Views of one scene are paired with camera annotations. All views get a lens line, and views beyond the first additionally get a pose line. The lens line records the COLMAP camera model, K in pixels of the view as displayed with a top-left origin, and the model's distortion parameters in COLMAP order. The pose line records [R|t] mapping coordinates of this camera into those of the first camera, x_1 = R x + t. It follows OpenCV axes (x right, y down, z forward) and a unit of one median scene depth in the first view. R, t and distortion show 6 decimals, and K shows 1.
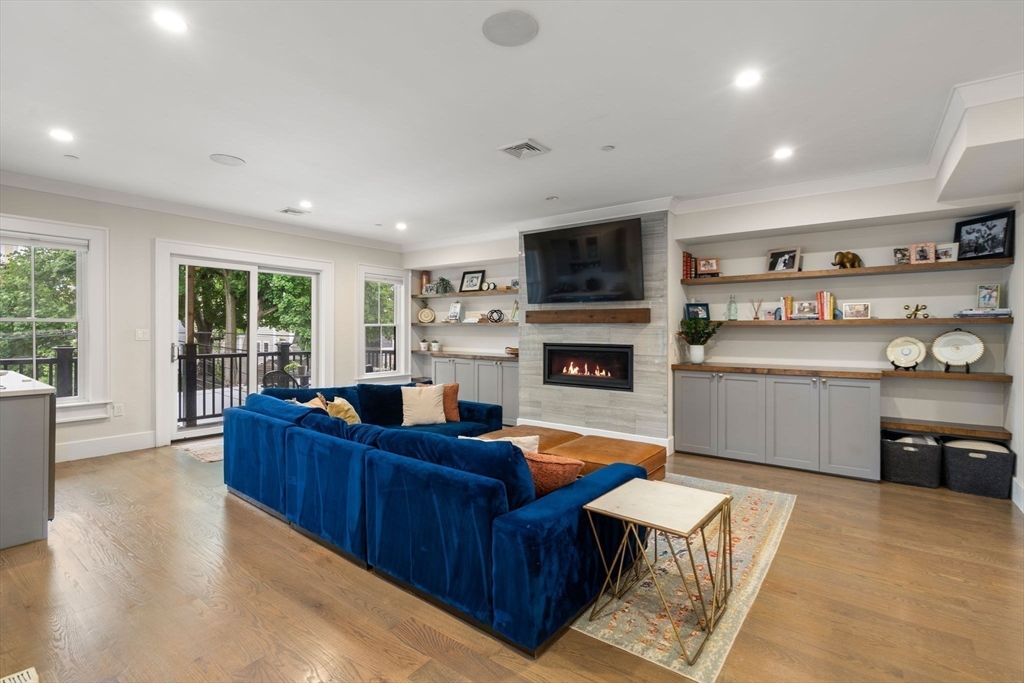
lens RADIAL K [[469.9, 0, 520.3], [0, 469.9, 328.9], [0, 0, 1]] dist [0.001856, -0.000276]
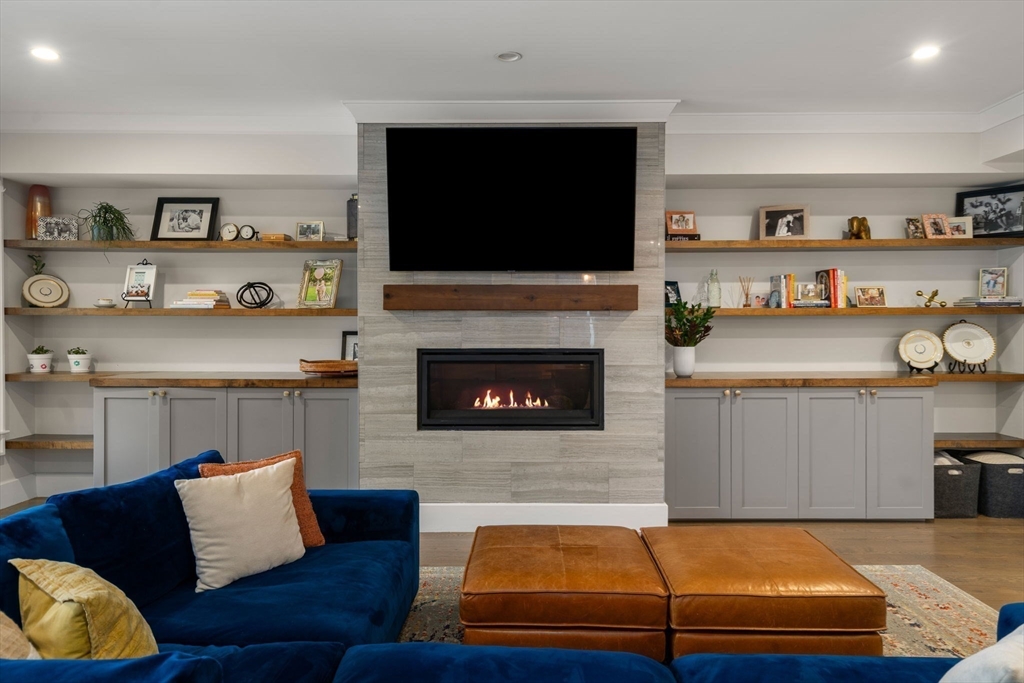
lens RADIAL K [[654.7, 0, 518.9], [0, 654.7, 329.2], [0, 0, 1]] dist [0.007415, 0.003075]
pose [[0.811849, -0.007960, 0.583813, -0.312678], [0.002111, 0.999941, 0.010699, 0.001394], [-0.583864, -0.007453, 0.811817, 0.410566]]
